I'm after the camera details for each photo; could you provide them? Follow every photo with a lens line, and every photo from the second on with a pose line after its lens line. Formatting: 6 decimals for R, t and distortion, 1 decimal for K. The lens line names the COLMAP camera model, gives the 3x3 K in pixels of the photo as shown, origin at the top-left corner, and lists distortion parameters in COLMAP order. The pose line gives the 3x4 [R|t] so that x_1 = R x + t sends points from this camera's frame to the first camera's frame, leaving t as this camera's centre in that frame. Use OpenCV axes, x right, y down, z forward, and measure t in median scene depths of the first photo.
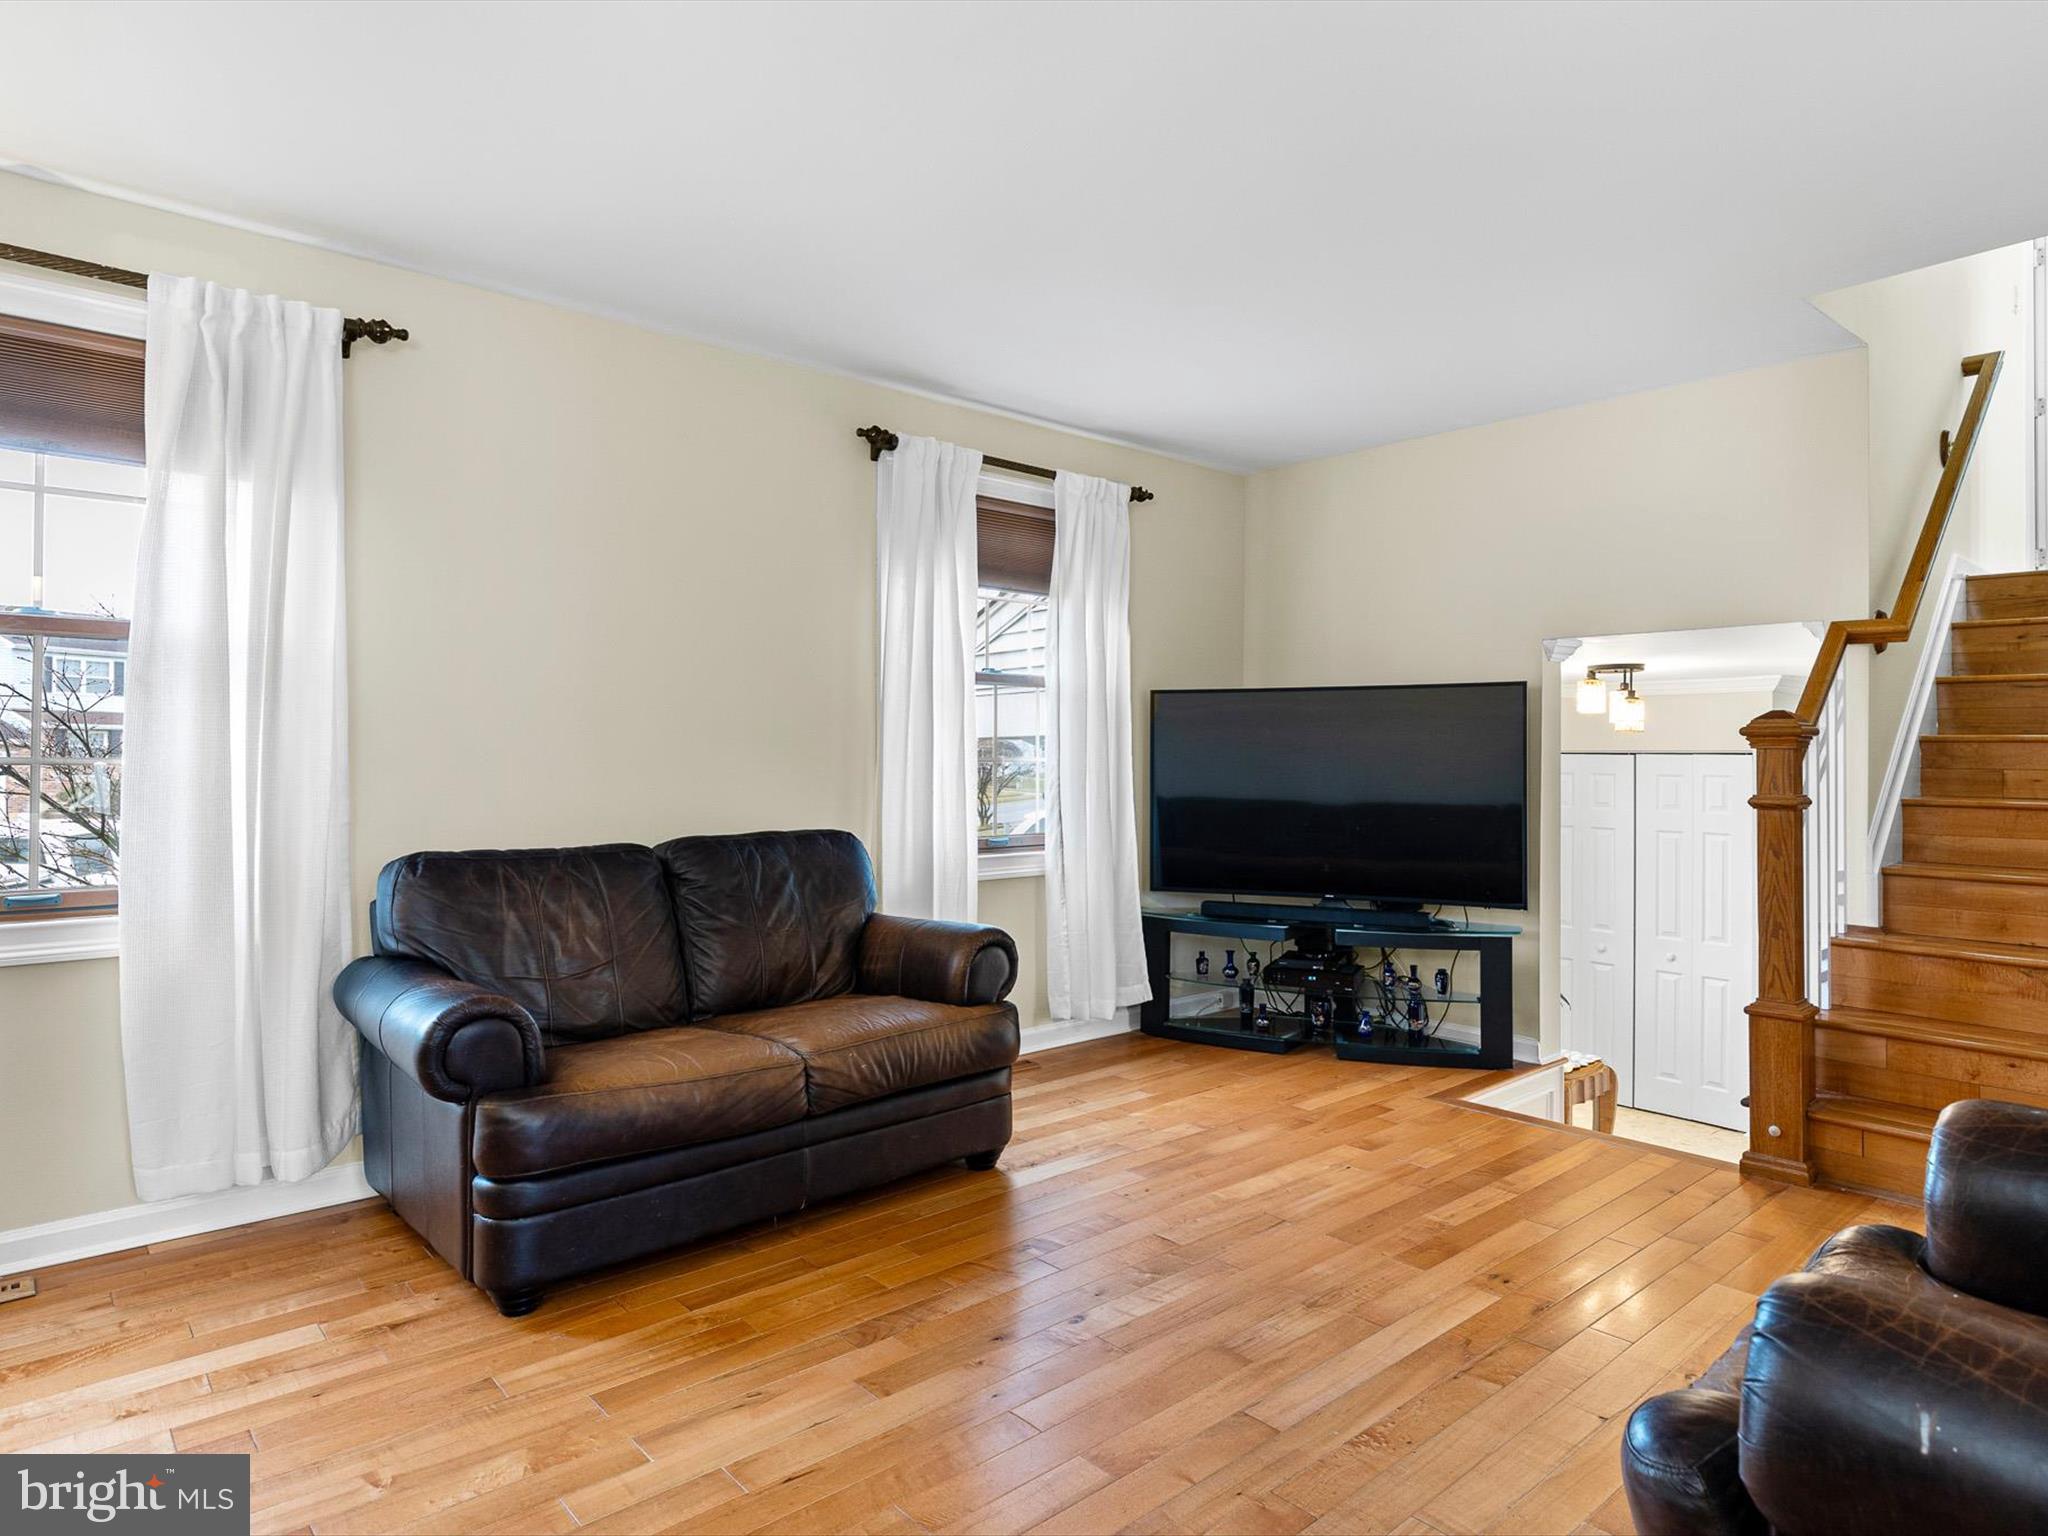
lens RADIAL K [[1181.2, 0, 1034.2], [0, 1181.2, 774.5], [0, 0, 1]] dist [0.000477, -0.000450]
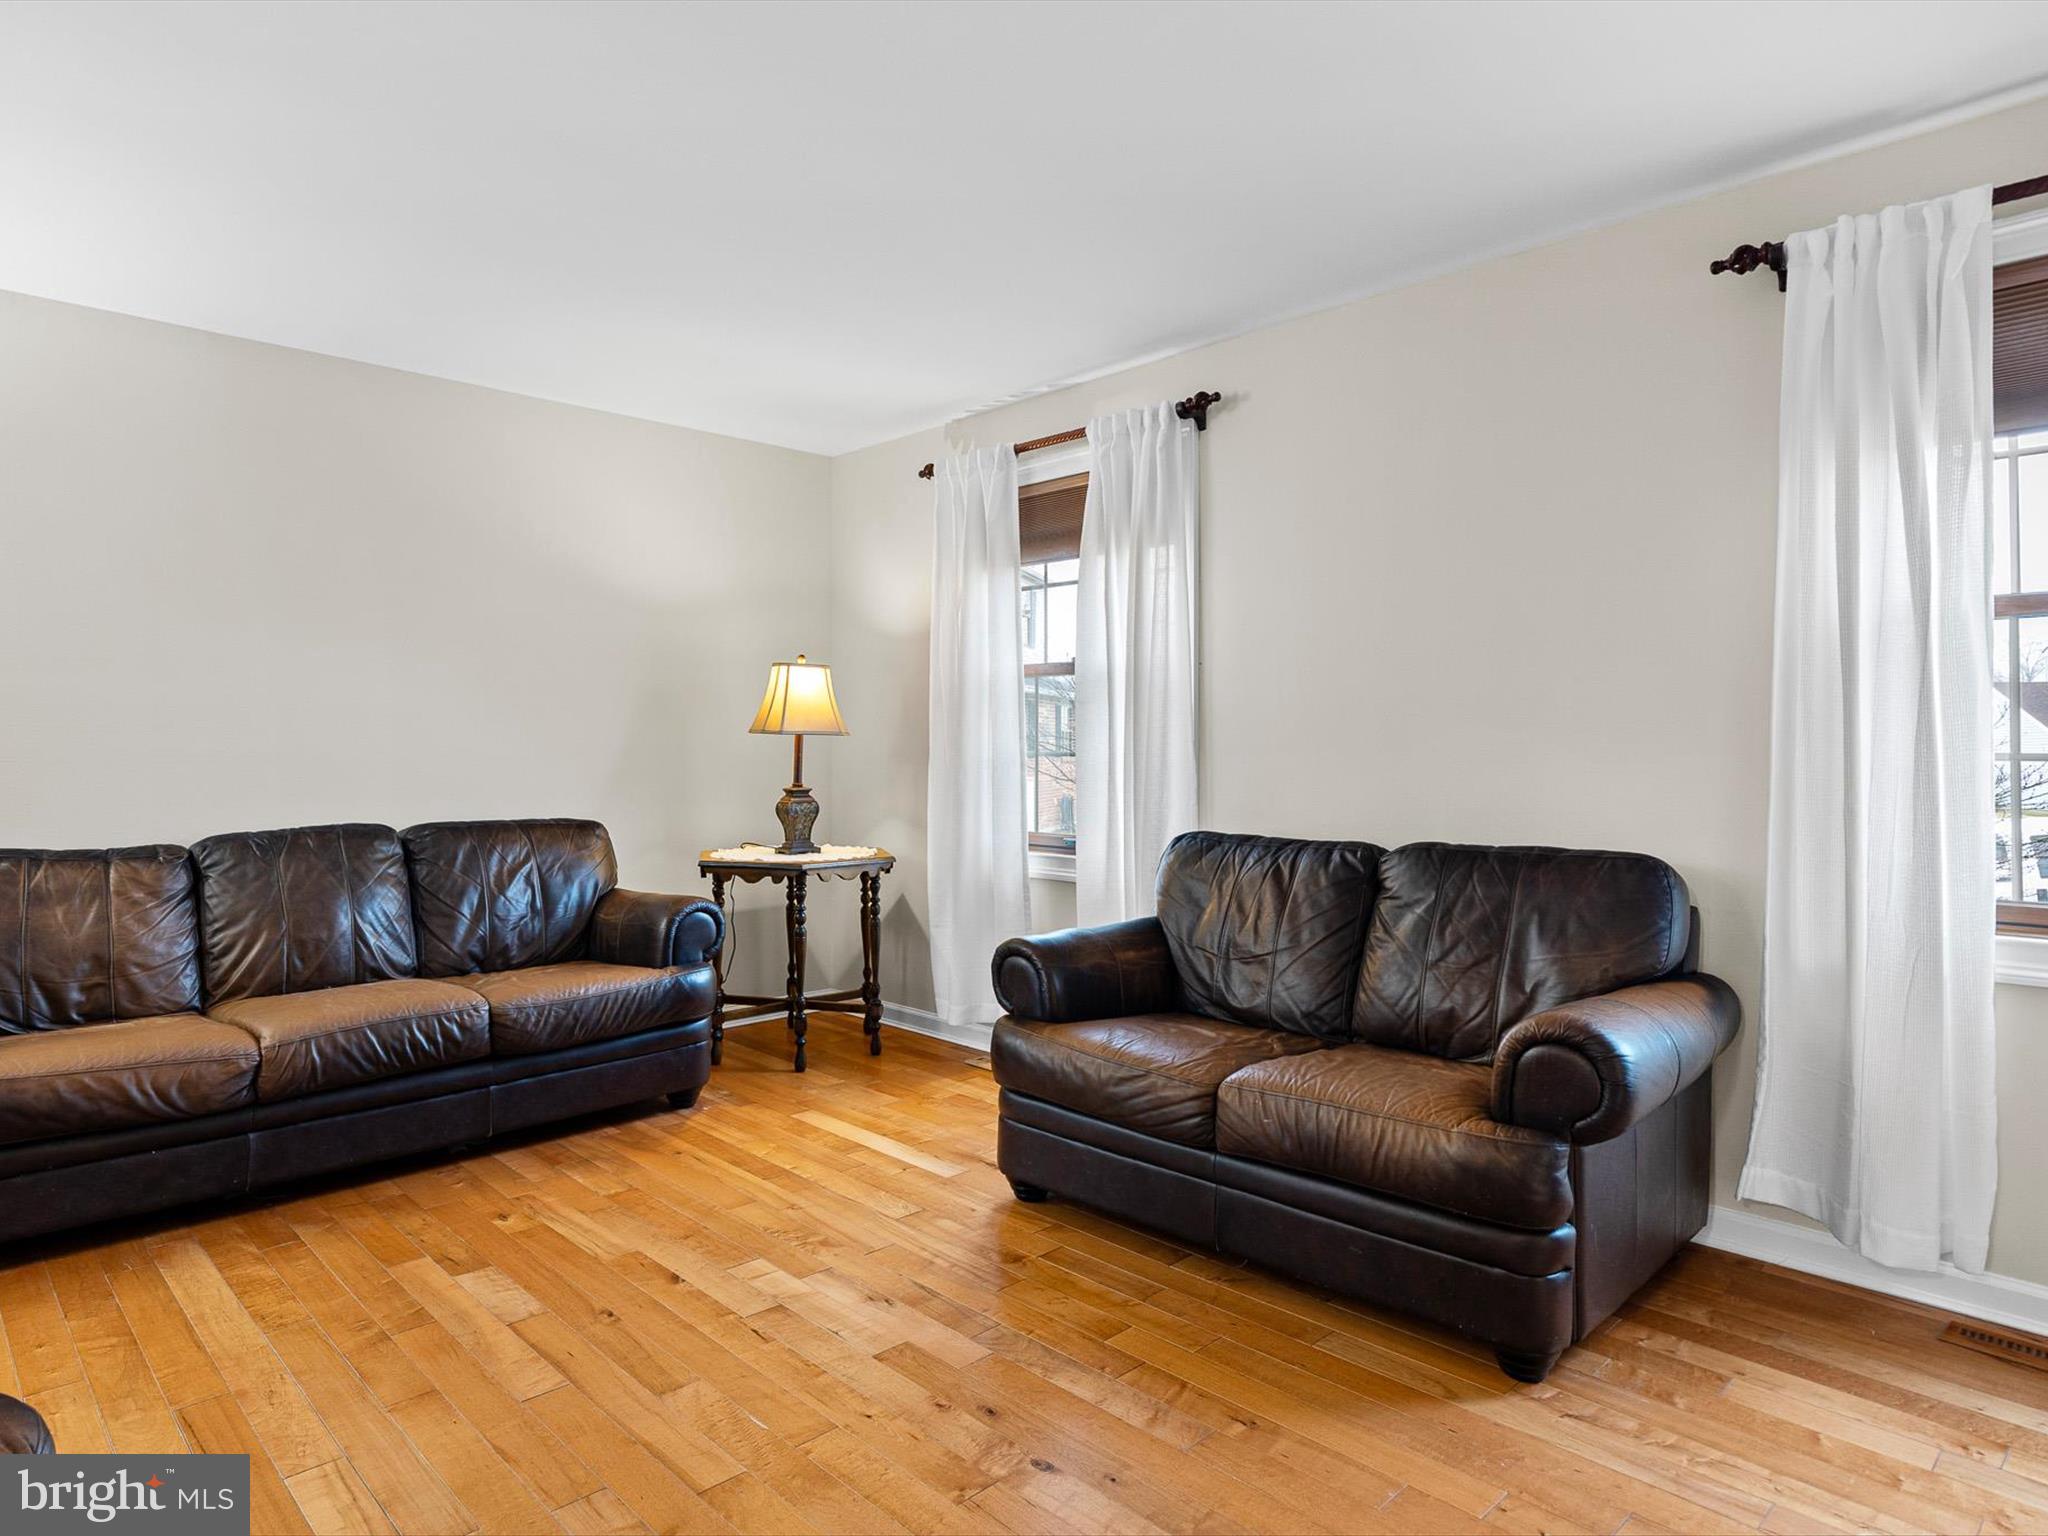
lens RADIAL K [[1181.2, 0, 1034.2], [0, 1181.2, 774.5], [0, 0, 1]] dist [0.000477, -0.000450]
pose [[0.061923, 0.026625, -0.997726, 0.644119], [-0.007695, 0.999627, 0.026199, -0.021812], [0.998051, 0.006055, 0.062105, 0.738330]]
